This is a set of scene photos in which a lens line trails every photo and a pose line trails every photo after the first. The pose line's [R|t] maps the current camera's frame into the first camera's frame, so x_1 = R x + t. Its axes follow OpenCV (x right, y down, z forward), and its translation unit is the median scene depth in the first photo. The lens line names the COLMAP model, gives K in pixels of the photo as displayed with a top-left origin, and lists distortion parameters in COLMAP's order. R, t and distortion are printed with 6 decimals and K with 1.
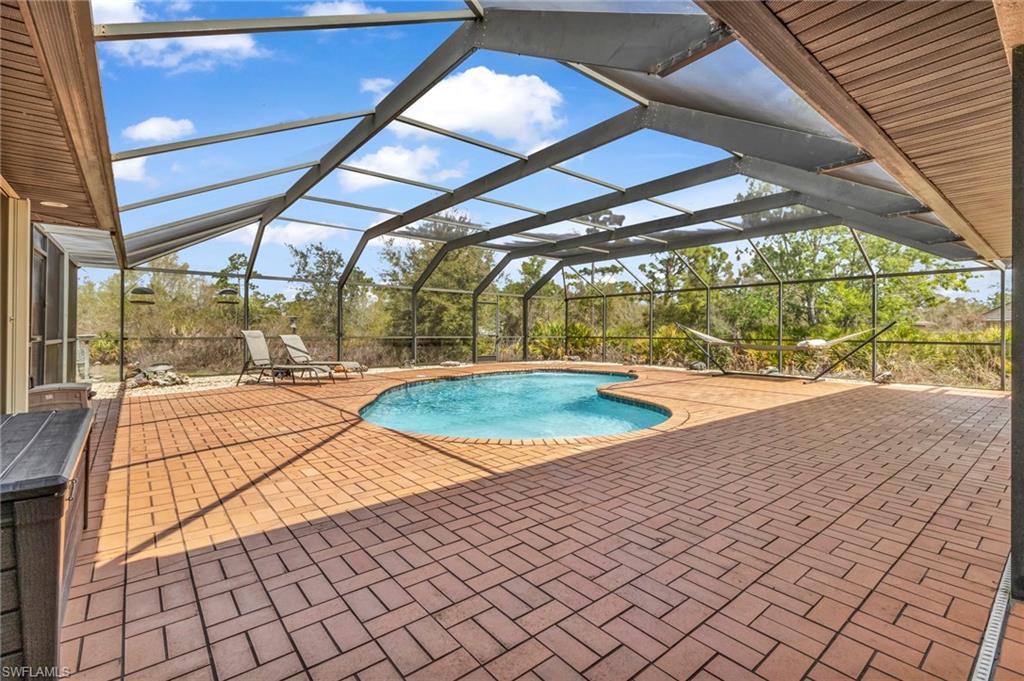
lens RADIAL K [[452.3, 0, 507.6], [0, 452.3, 330.8], [0, 0, 1]] dist [0.016424, -0.000033]
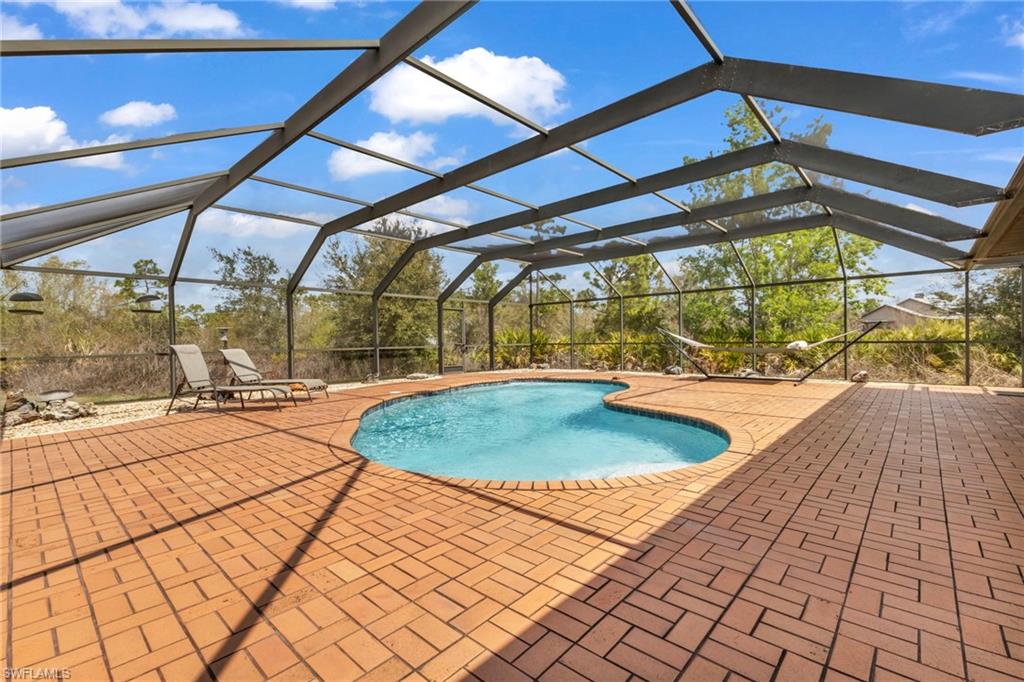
lens RADIAL K [[444.4, 0, 512.0], [0, 444.4, 341.0], [0, 0, 1]] dist [0.020919, -0.006837]
pose [[0.988898, -0.020968, 0.147110, -0.083478], [0.020267, 0.999775, 0.006261, -0.000115], [-0.147208, -0.003210, 0.989100, 0.103514]]
